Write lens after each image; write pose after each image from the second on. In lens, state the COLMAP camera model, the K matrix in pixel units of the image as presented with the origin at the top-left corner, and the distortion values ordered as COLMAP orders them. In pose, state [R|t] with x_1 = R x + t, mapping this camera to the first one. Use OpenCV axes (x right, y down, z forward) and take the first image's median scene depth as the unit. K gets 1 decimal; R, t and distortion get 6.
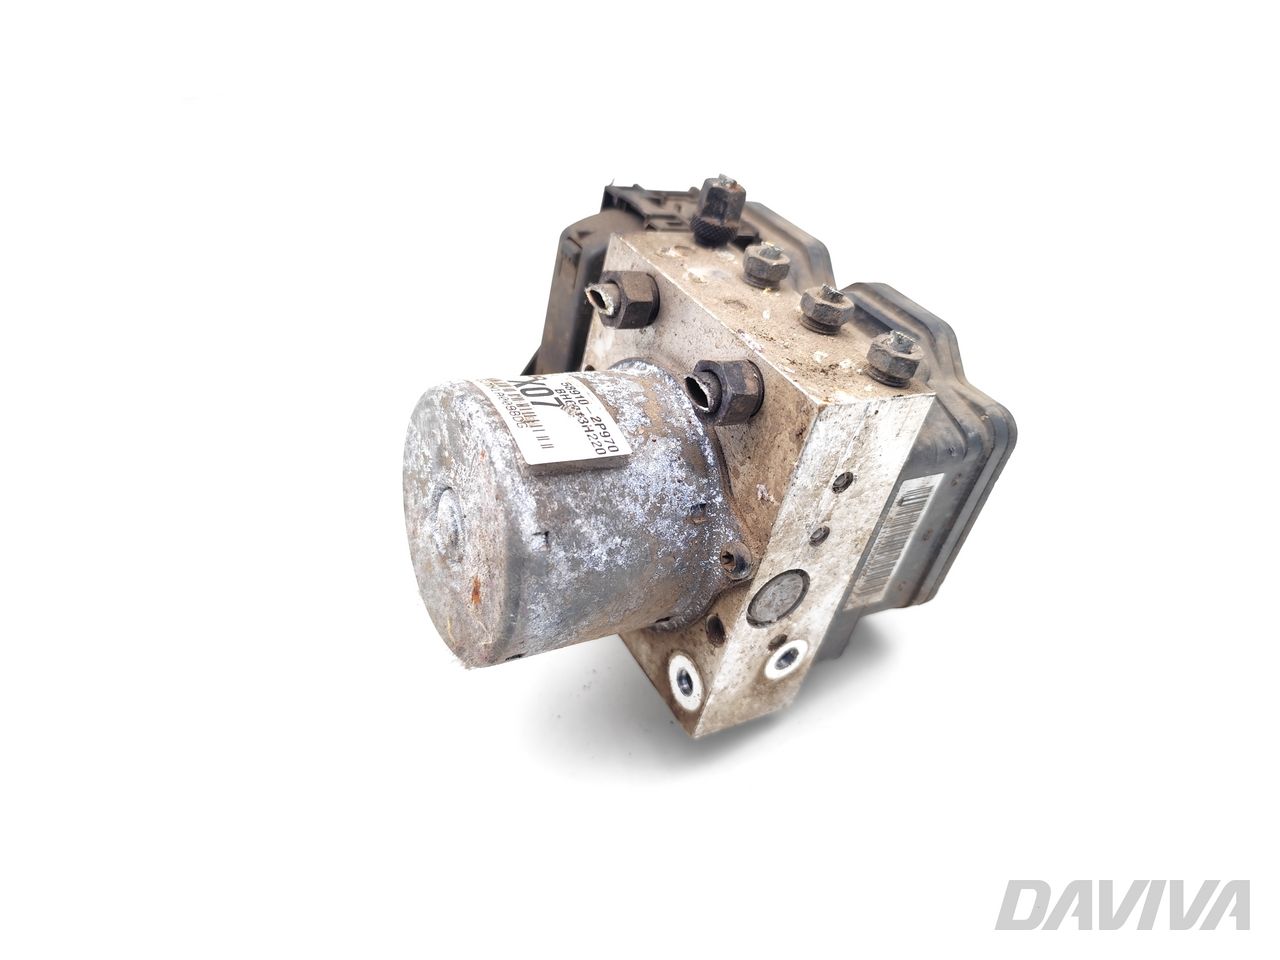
lens RADIAL K [[941.3, 0, 640.0], [0, 941.3, 480.0], [0, 0, 1]] dist [-0.006241, -0.001054]
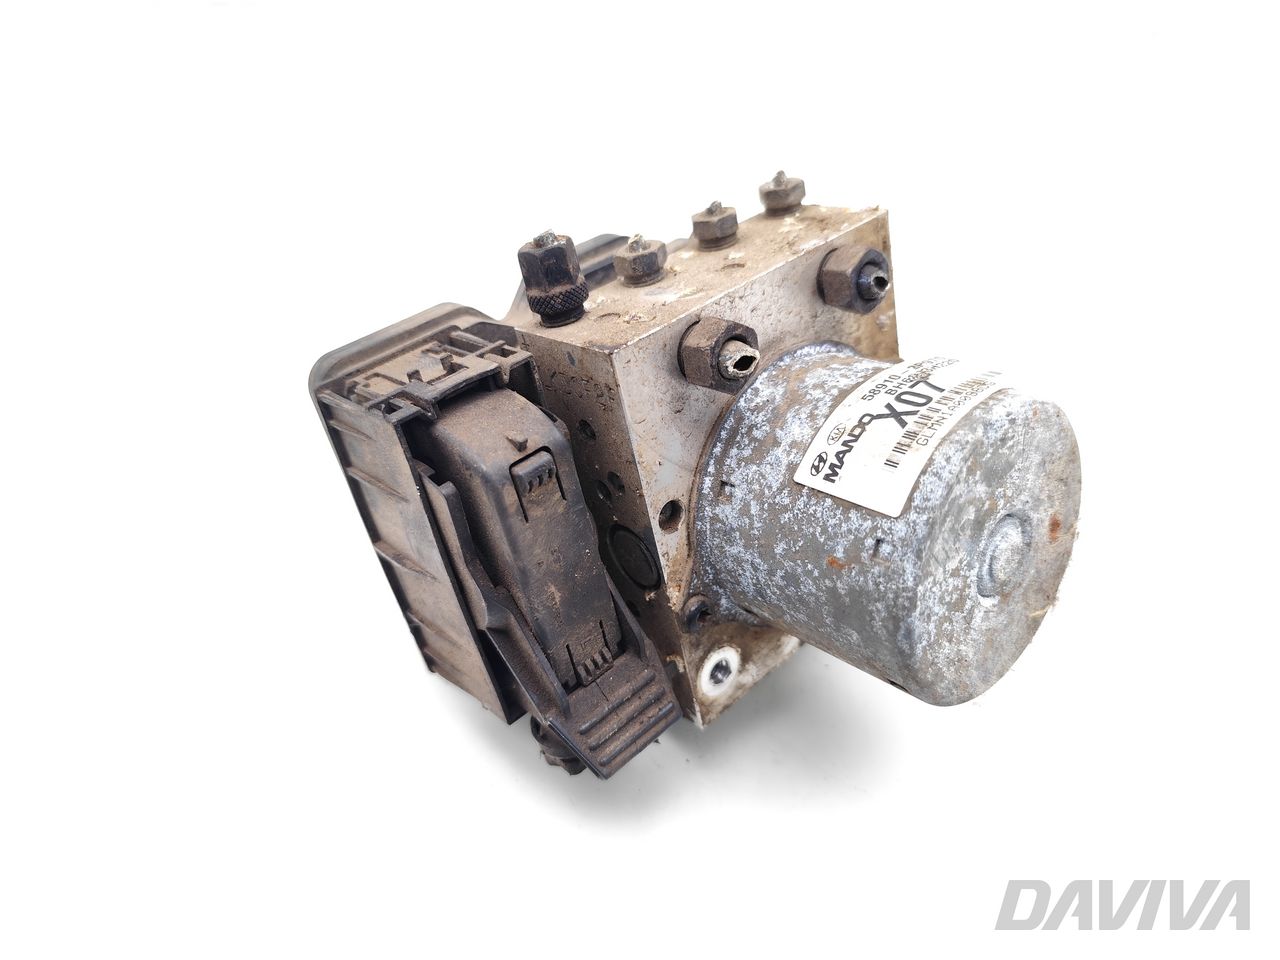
lens RADIAL K [[941.3, 0, 640.0], [0, 941.3, 480.0], [0, 0, 1]] dist [-0.006241, -0.001054]
pose [[-0.234271, -0.627401, 0.742620, -0.742887], [0.662667, 0.455867, 0.594187, -0.743357], [-0.711329, 0.631311, 0.308962, 0.952114]]
